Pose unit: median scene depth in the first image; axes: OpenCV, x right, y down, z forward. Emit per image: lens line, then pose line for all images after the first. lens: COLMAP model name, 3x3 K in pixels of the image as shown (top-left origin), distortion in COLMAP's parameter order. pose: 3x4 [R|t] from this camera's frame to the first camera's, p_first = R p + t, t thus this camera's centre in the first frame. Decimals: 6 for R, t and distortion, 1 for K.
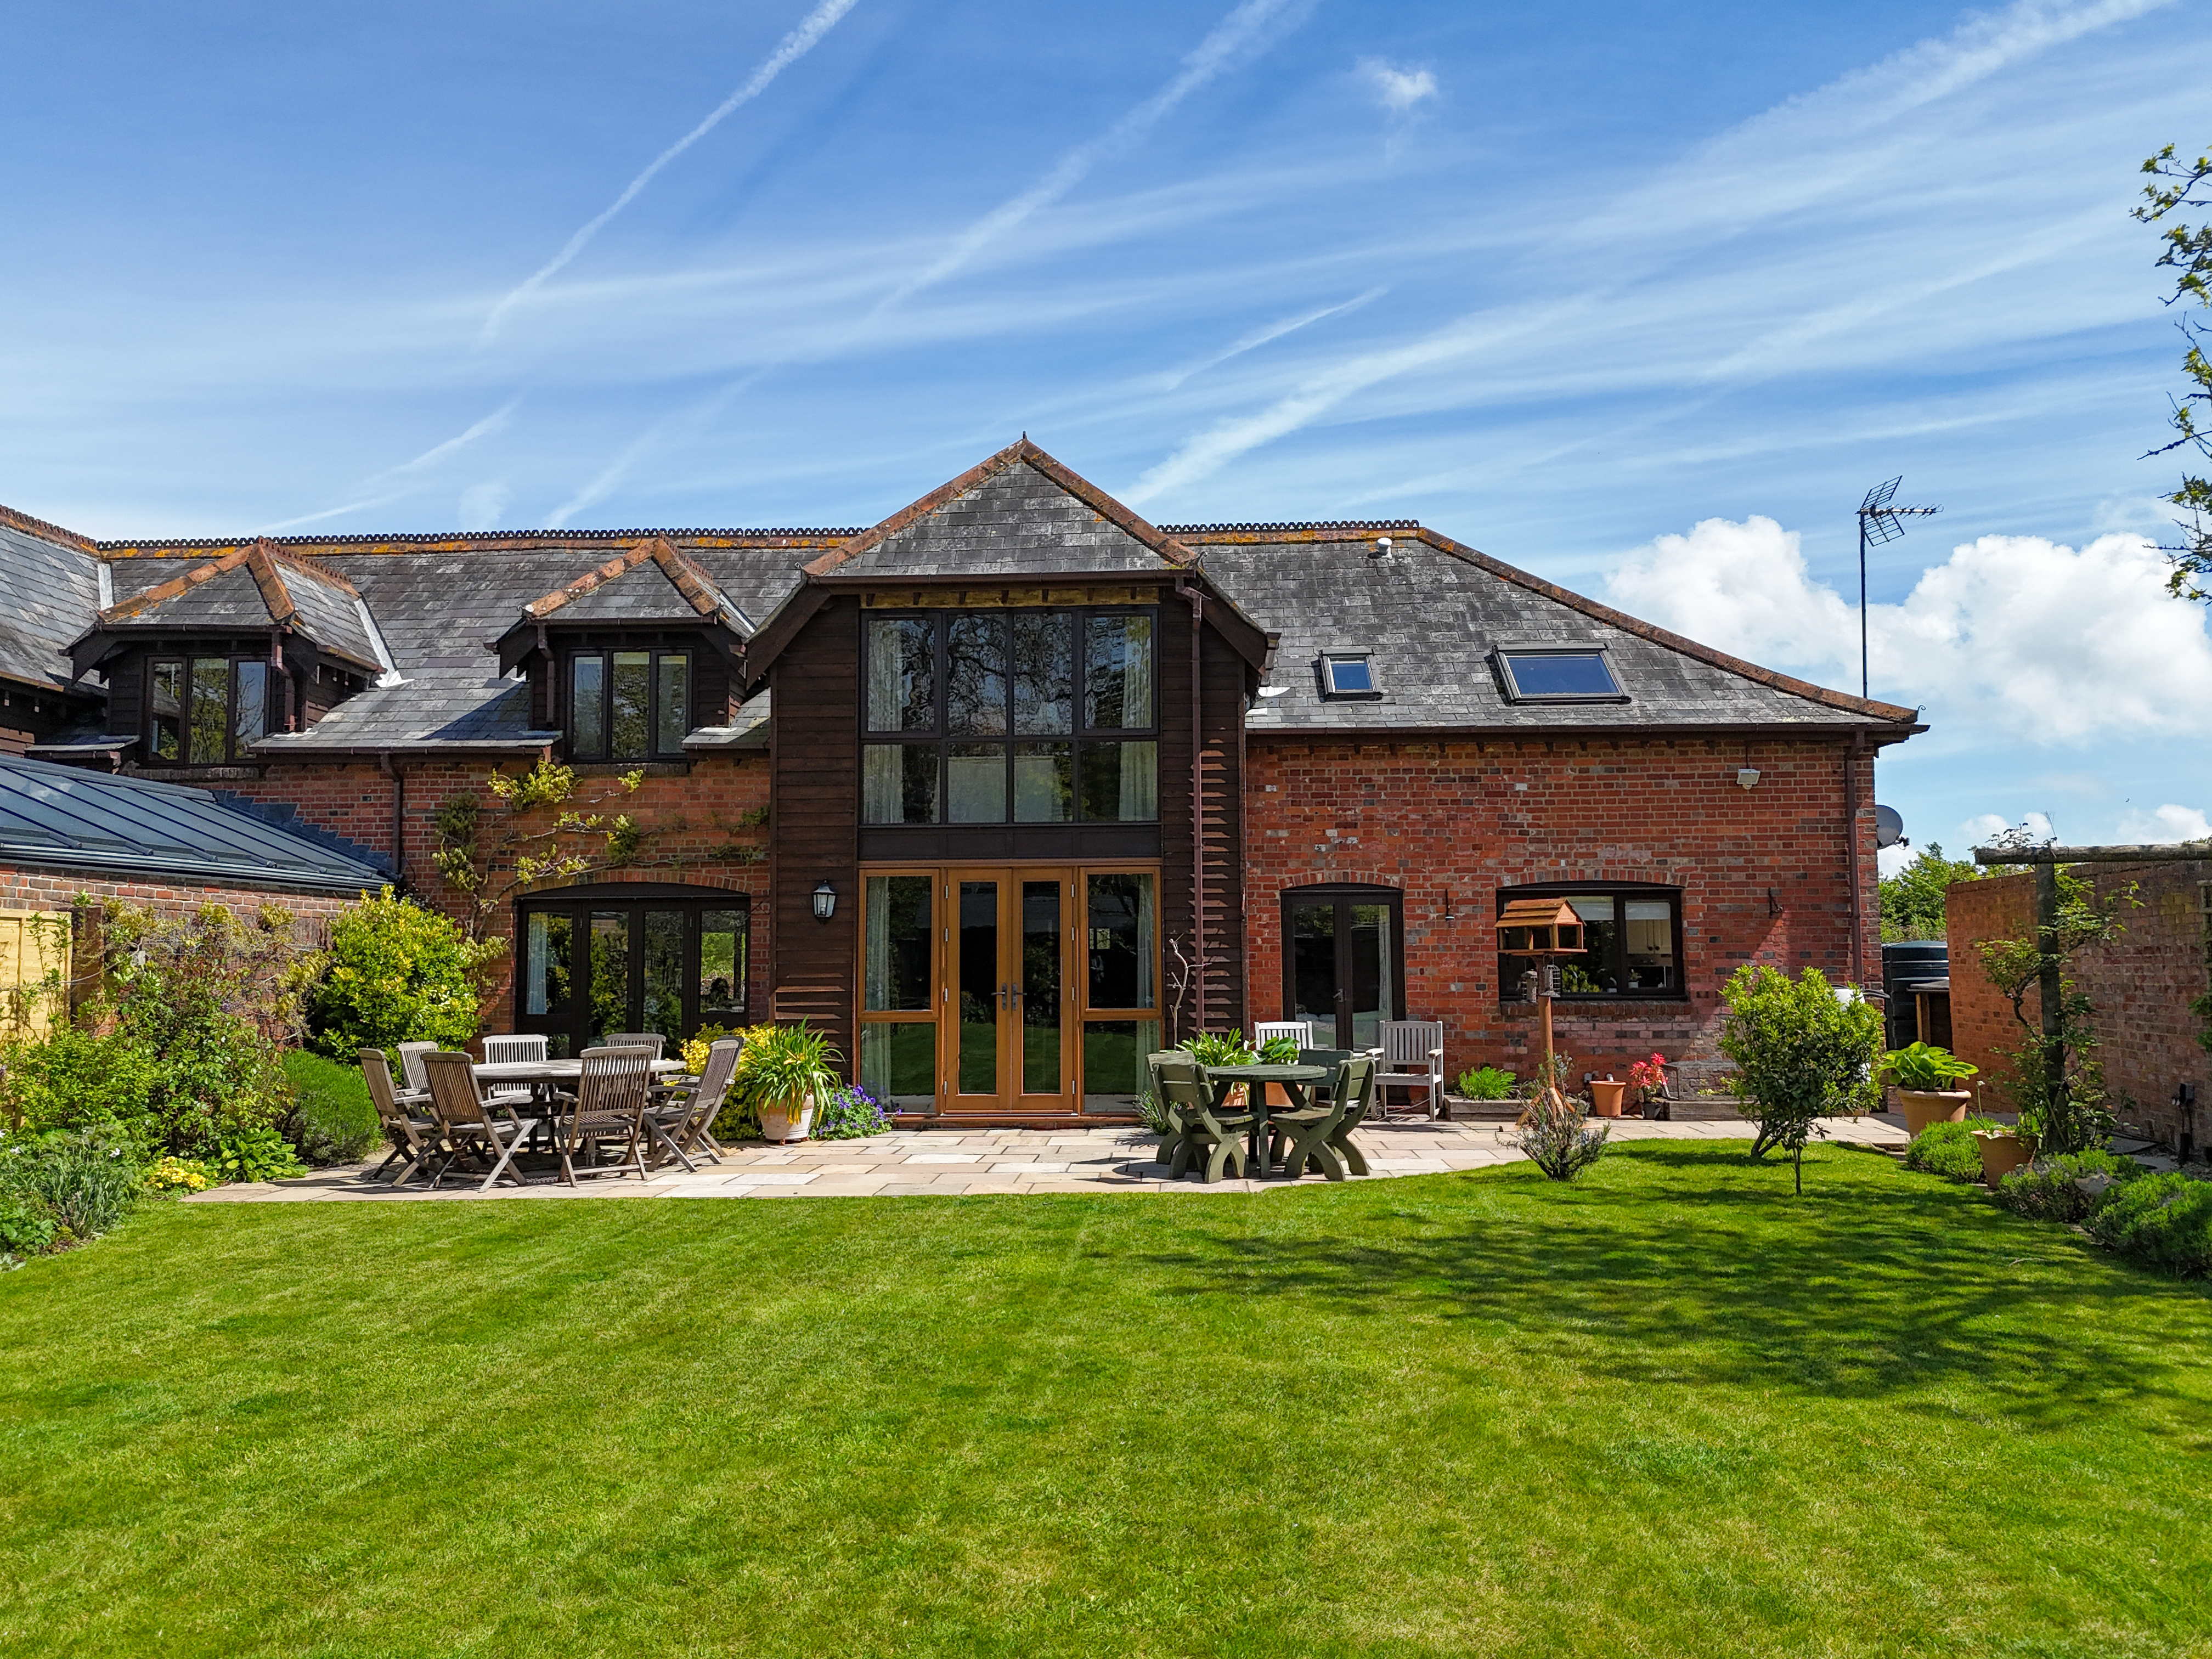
lens RADIAL K [[1624.8, 0, 1106.0], [0, 1624.8, 829.5], [0, 0, 1]] dist [0.163015, -0.327467]
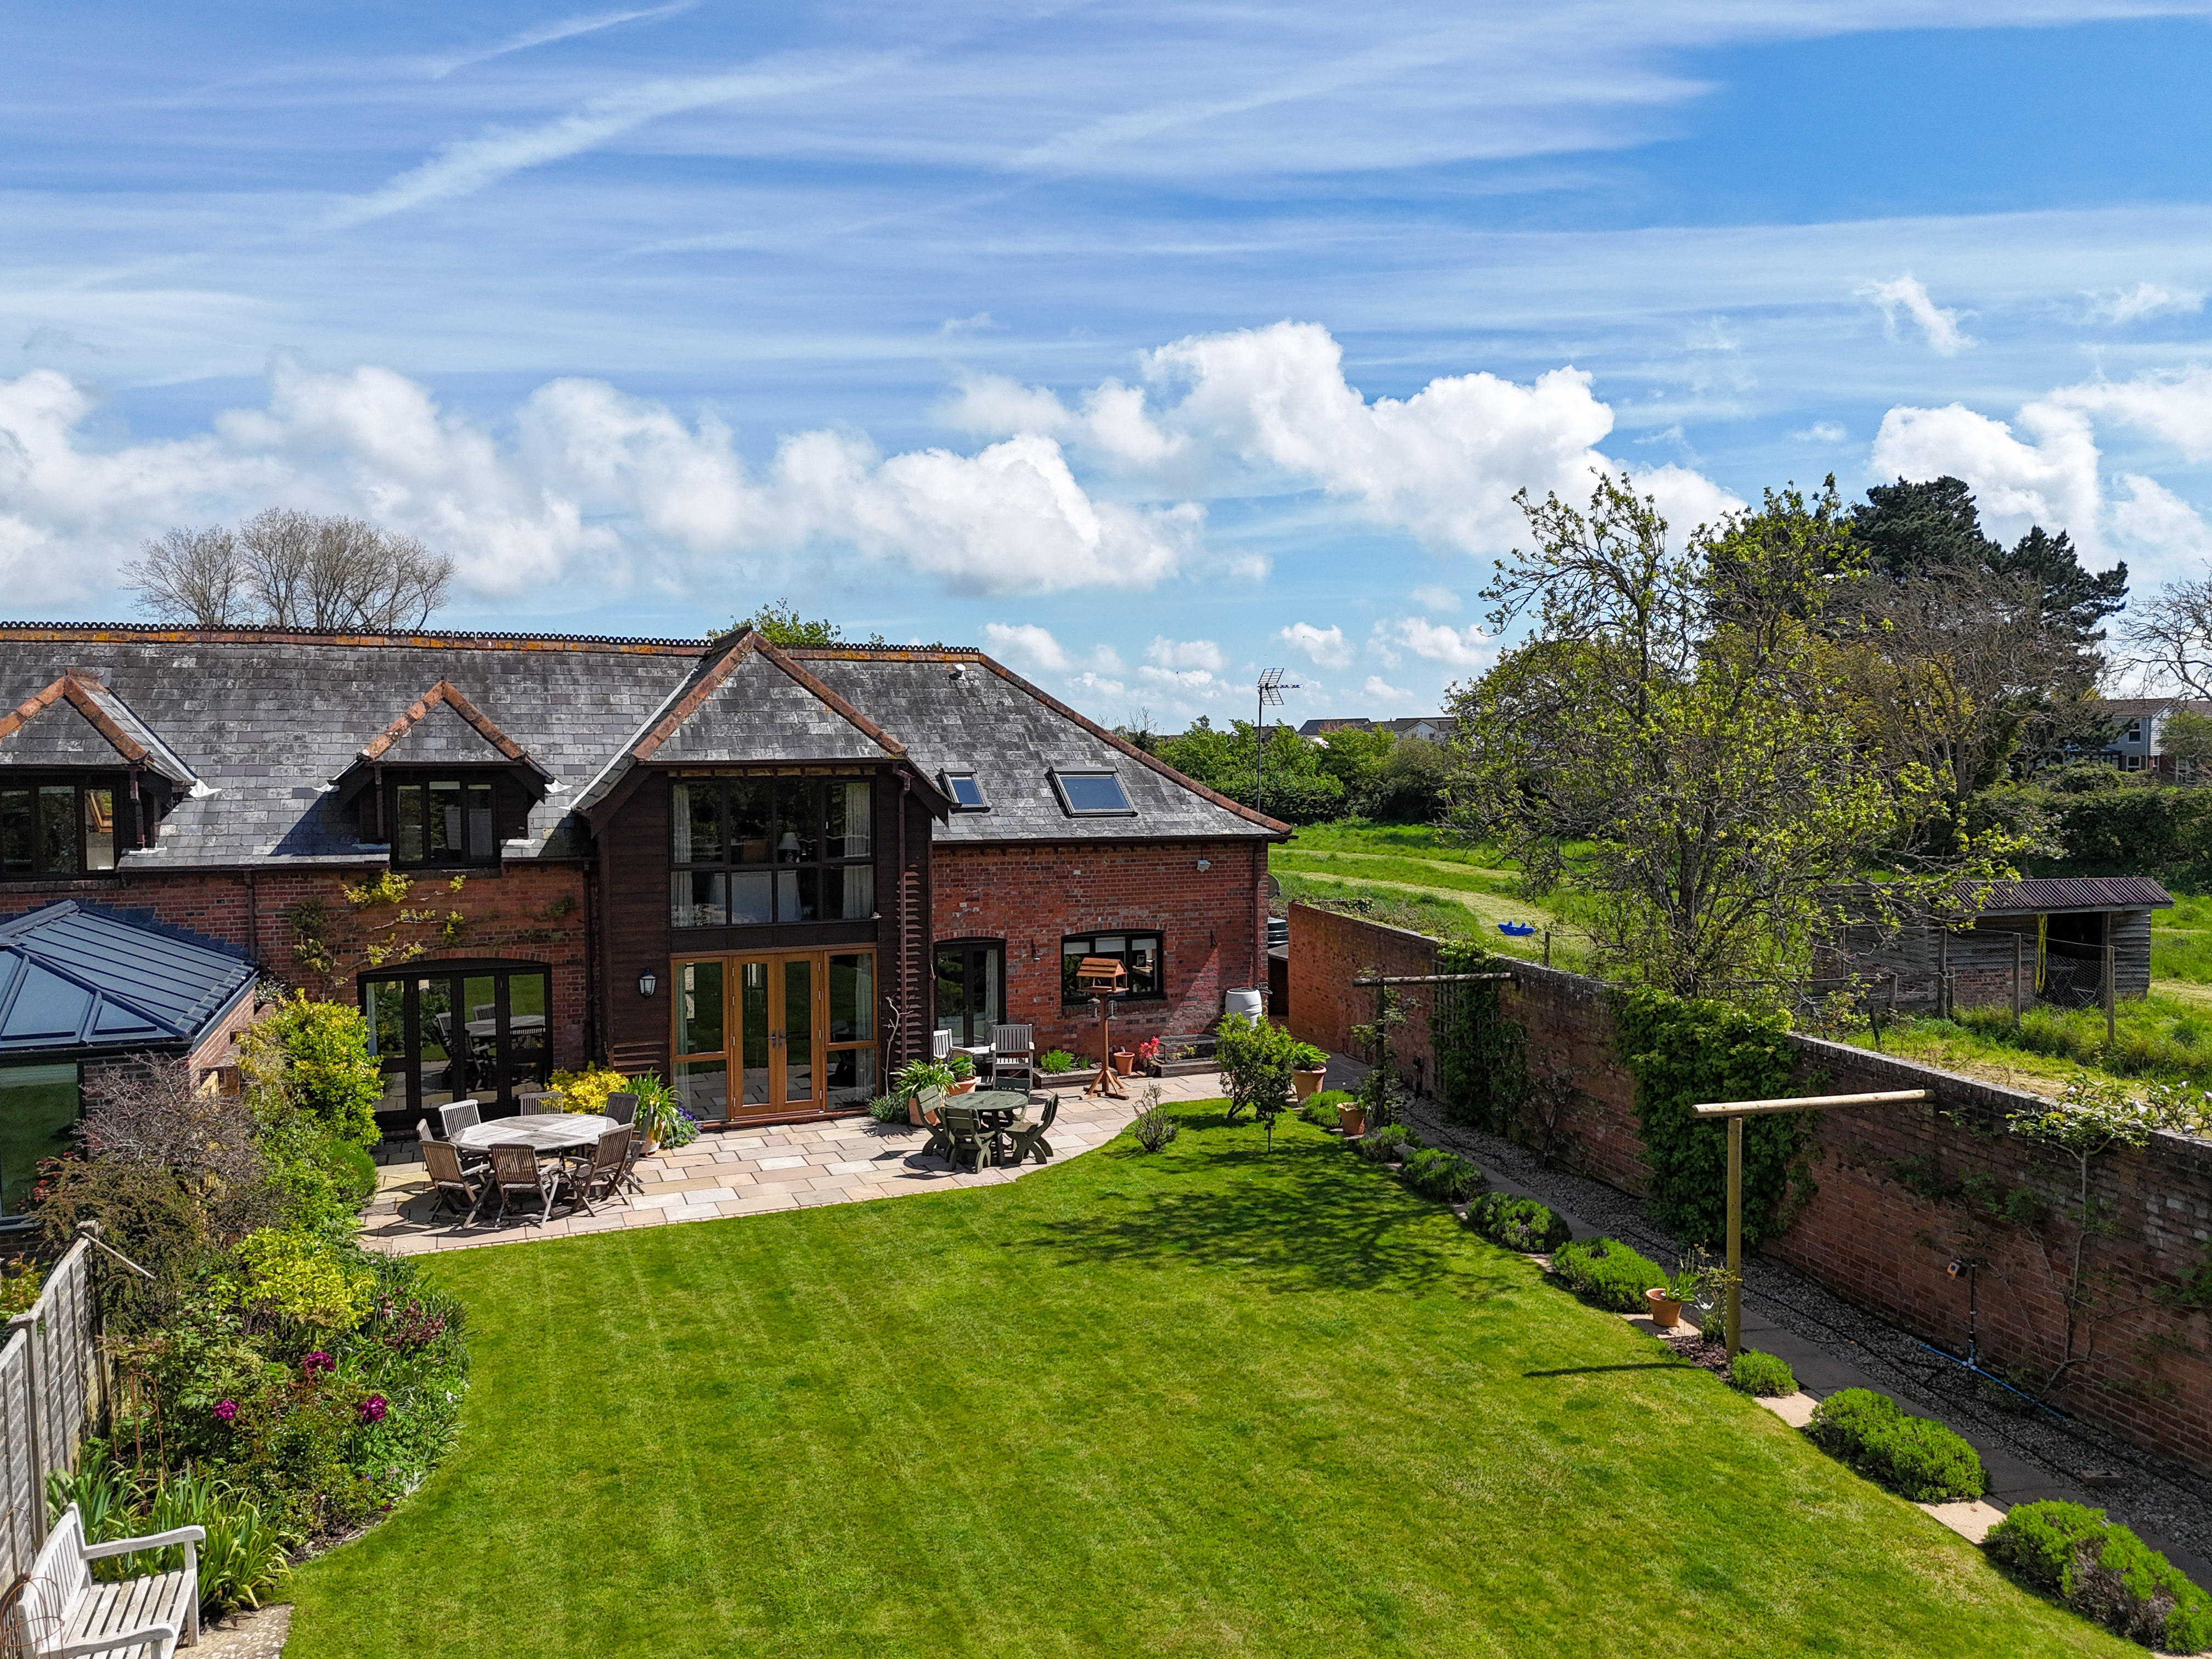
lens RADIAL K [[1549.8, 0, 1106.0], [0, 1549.8, 829.5], [0, 0, 1]] dist [0.151911, -0.164017]
pose [[0.917448, -0.013555, 0.397624, -0.316385], [-0.029779, 0.994276, 0.102605, -0.221346], [-0.396739, -0.105976, 0.911794, -0.374392]]
